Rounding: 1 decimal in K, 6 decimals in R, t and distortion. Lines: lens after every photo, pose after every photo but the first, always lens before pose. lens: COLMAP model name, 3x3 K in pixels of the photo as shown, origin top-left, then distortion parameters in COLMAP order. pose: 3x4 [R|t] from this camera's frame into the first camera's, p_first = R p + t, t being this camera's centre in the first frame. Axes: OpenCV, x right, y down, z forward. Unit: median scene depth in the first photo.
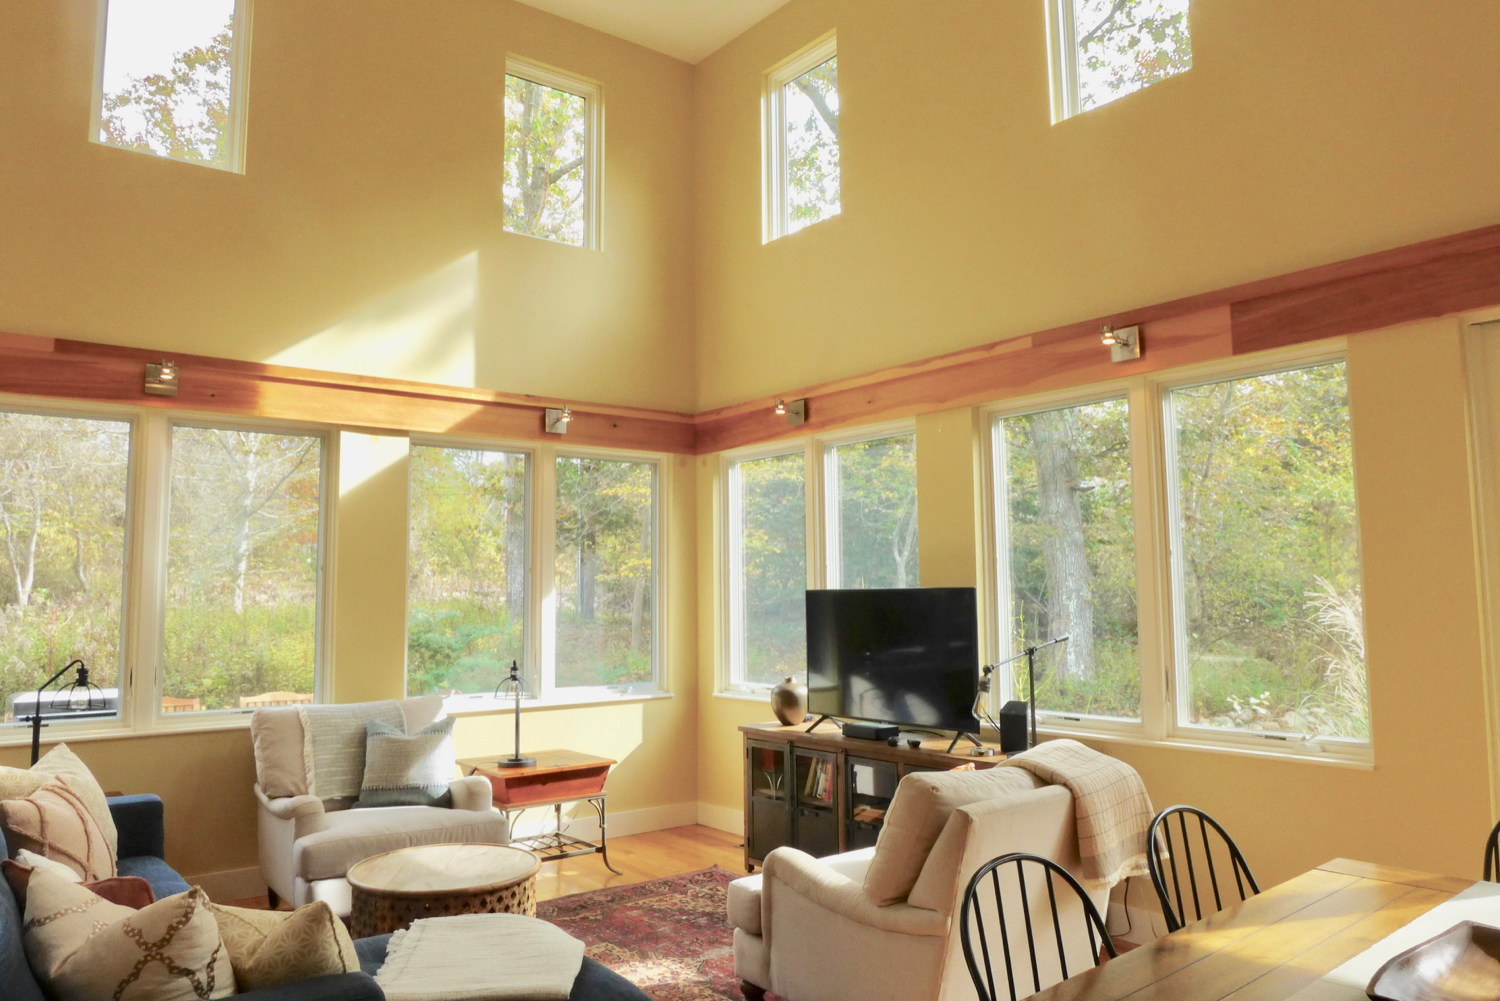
lens RADIAL K [[1048.7, 0, 743.5], [0, 1048.7, 493.2], [0, 0, 1]] dist [-0.055906, 0.024406]
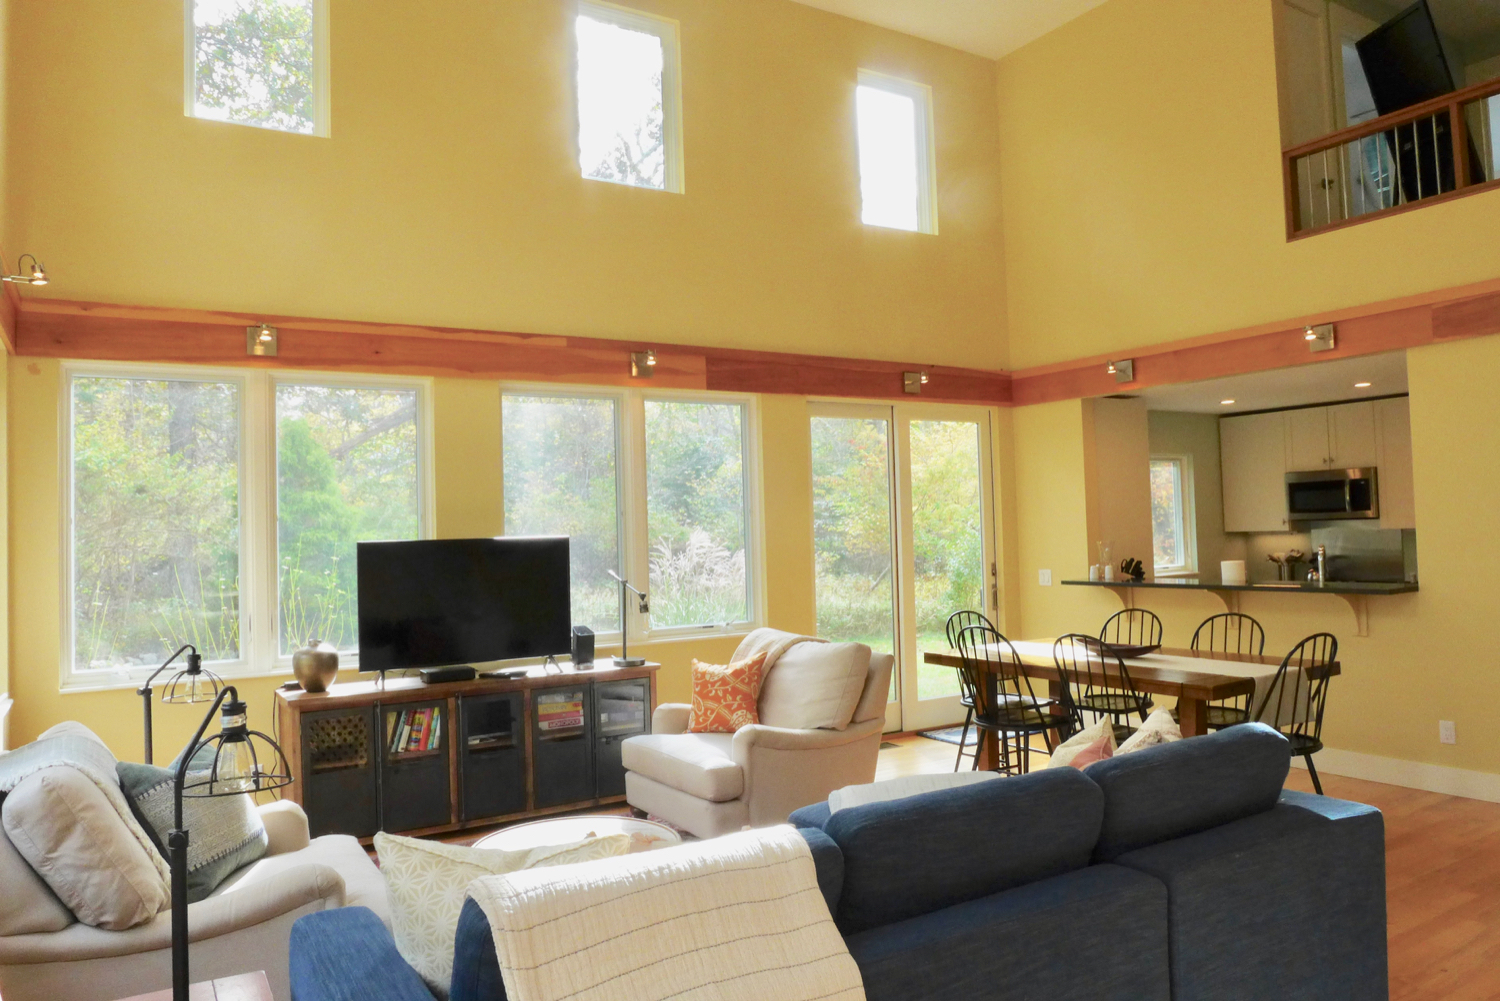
lens RADIAL K [[1048.7, 0, 745.6], [0, 1048.7, 496.7], [0, 0, 1]] dist [-0.055906, 0.024406]
pose [[0.116394, 0.039720, 0.992409, -0.811923], [-0.065092, 0.997357, -0.032284, 0.057799], [-0.991068, -0.060840, 0.118672, 0.539348]]
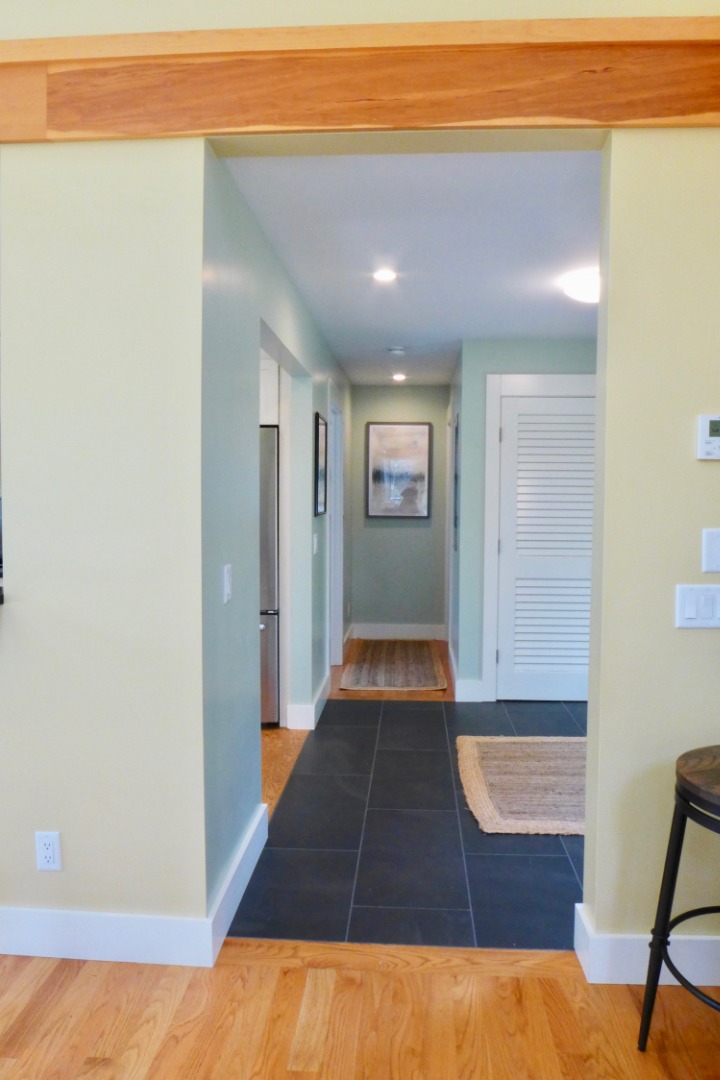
lens RADIAL K [[755.1, 0, 365.5], [0, 755.1, 538.2], [0, 0, 1]] dist [-0.055906, 0.024406]
pose [[-0.742361, -0.038278, 0.668906, -0.154304], [-0.067184, 0.997588, -0.017475, 0.034881], [-0.666623, -0.057912, -0.743142, 0.177016]]
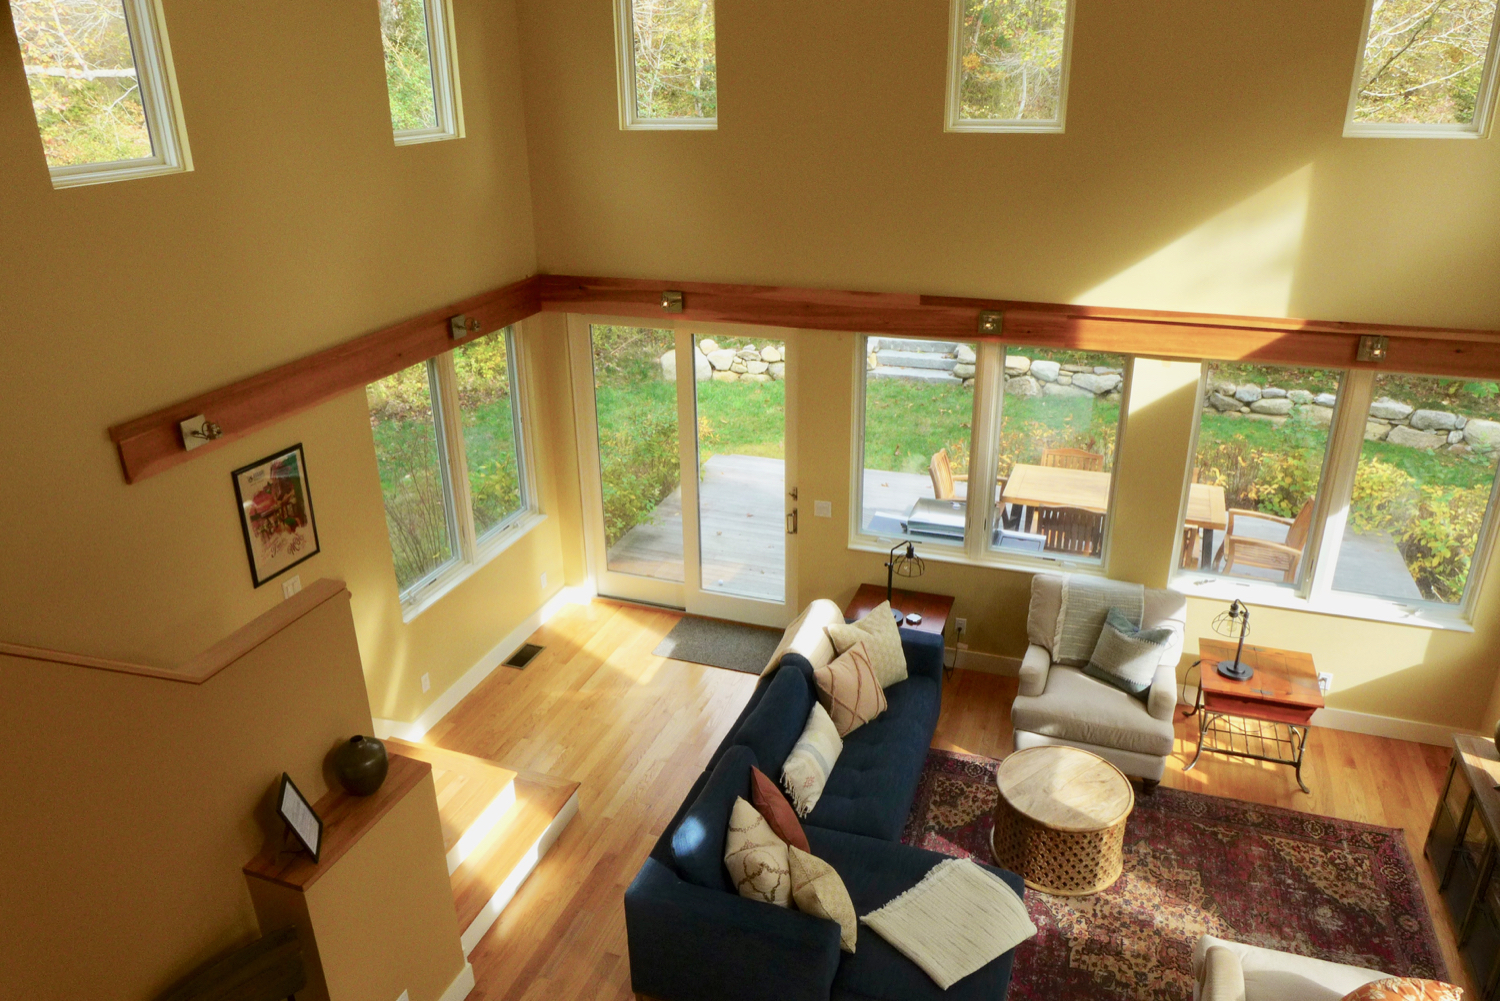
lens RADIAL K [[1048.7, 0, 745.8], [0, 1048.7, 492.1], [0, 0, 1]] dist [-0.055906, 0.024406]
pose [[0.525225, 0.323146, -0.787220, 0.327633], [0.094972, 0.897054, 0.431595, -0.452978], [0.845647, -0.301448, 0.440465, 0.092910]]
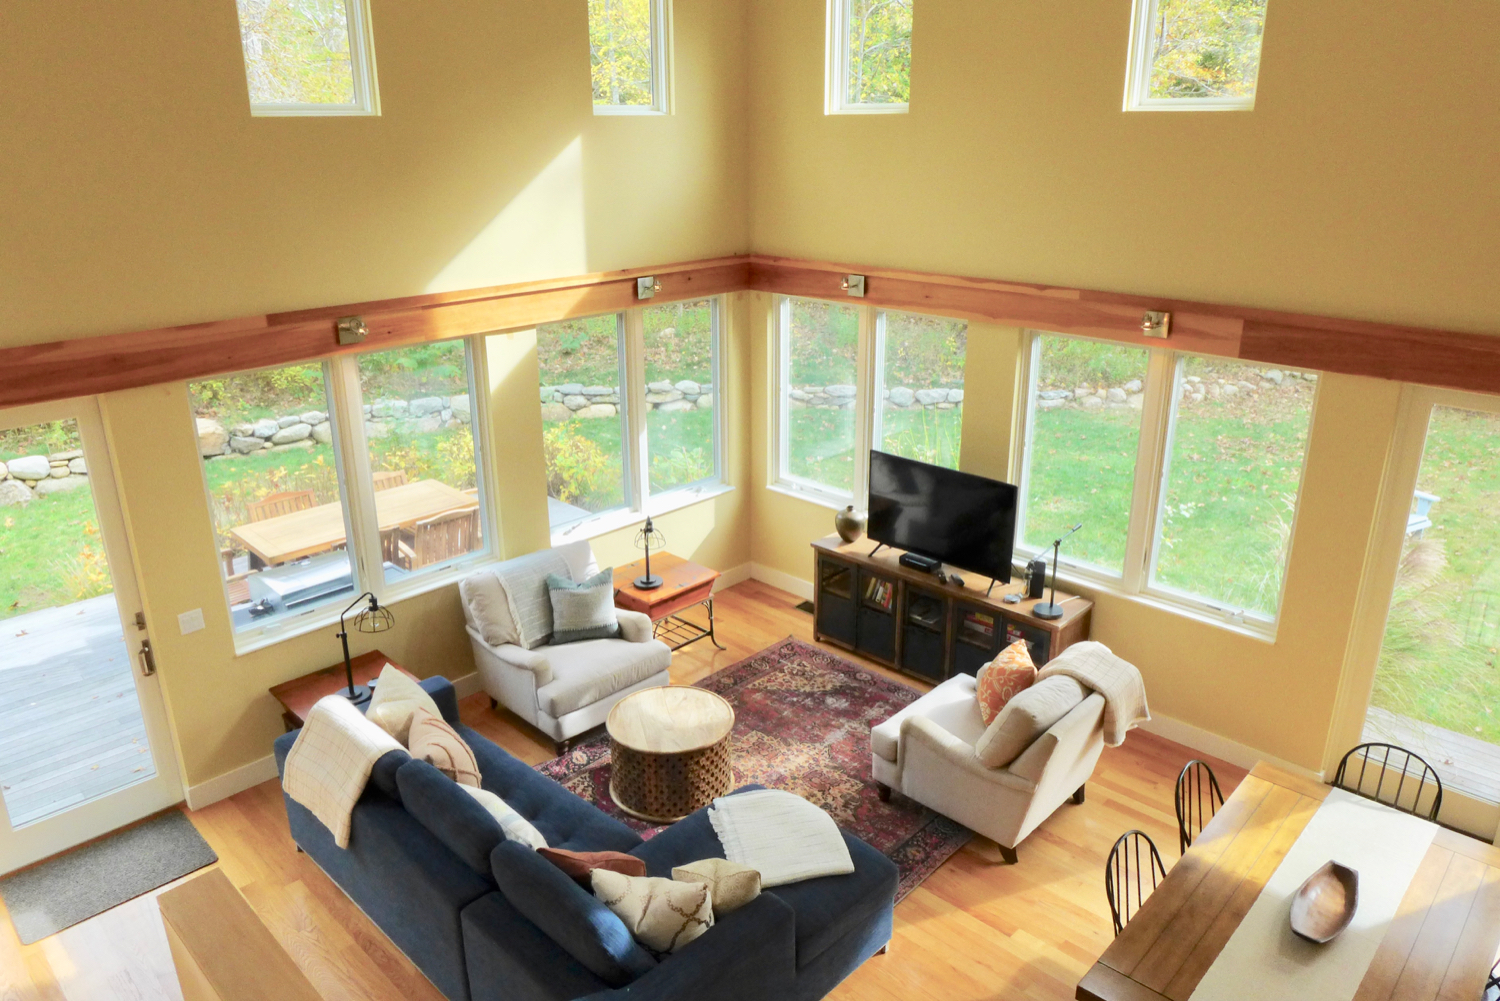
lens RADIAL K [[1048.7, 0, 743.7], [0, 1048.7, 489.8], [0, 0, 1]] dist [-0.055906, 0.024406]
pose [[0.992315, -0.038539, 0.117583, -0.241570], [-0.013807, 0.909838, 0.414733, -0.384737], [-0.122965, -0.413169, 0.902314, -0.151445]]
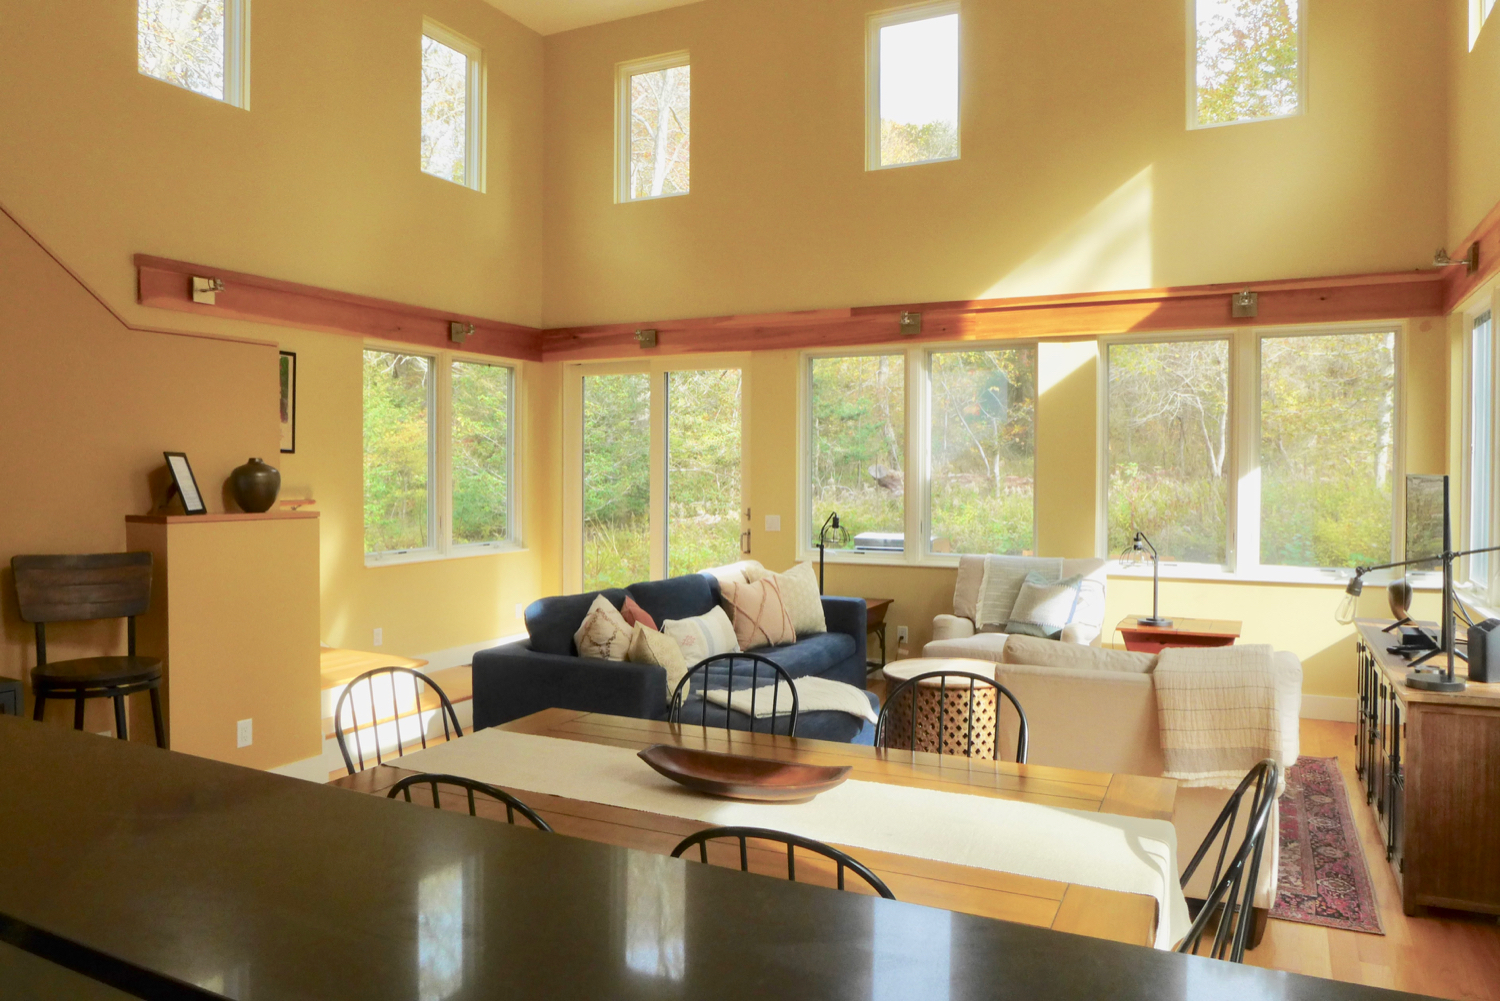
lens RADIAL K [[1048.7, 0, 742.9], [0, 1048.7, 487.5], [0, 0, 1]] dist [-0.055906, 0.024406]
pose [[0.422113, 0.027505, -0.906126, 0.595735], [0.080779, 0.994422, 0.067816, -0.000269], [0.902937, -0.101822, 0.417537, 0.134842]]
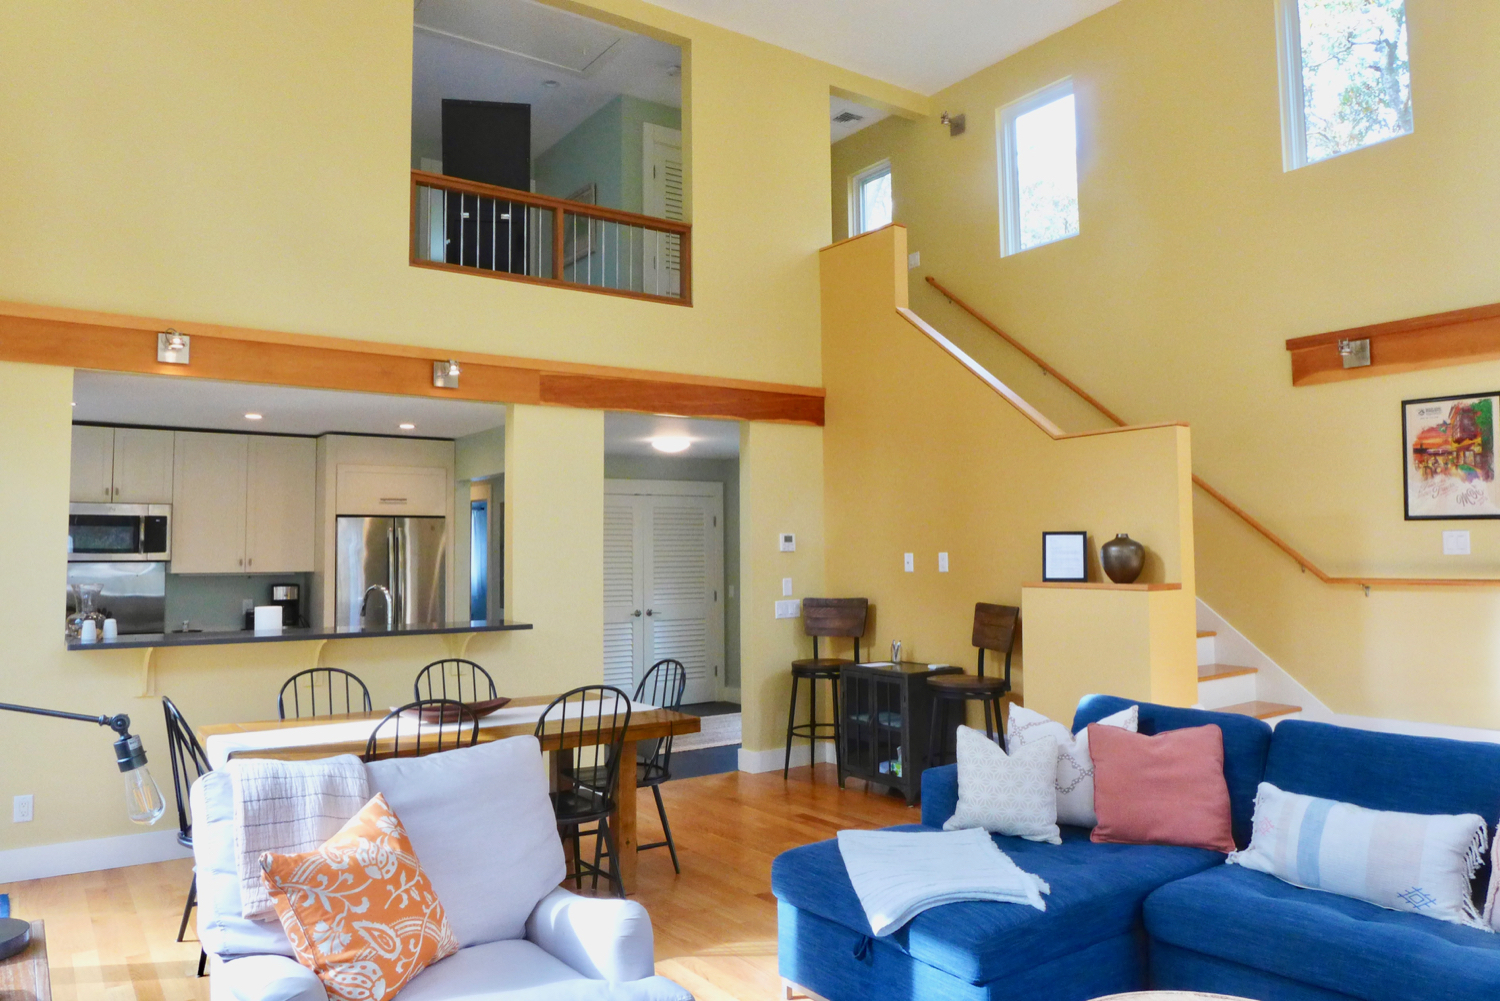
lens RADIAL K [[1048.7, 0, 739.4], [0, 1048.7, 490.4], [0, 0, 1]] dist [-0.055906, 0.024406]
pose [[-0.998293, 0.019918, 0.054905, -0.053994], [0.011189, 0.987863, -0.154925, 0.105724], [-0.057324, -0.154046, -0.986399, 1.094929]]
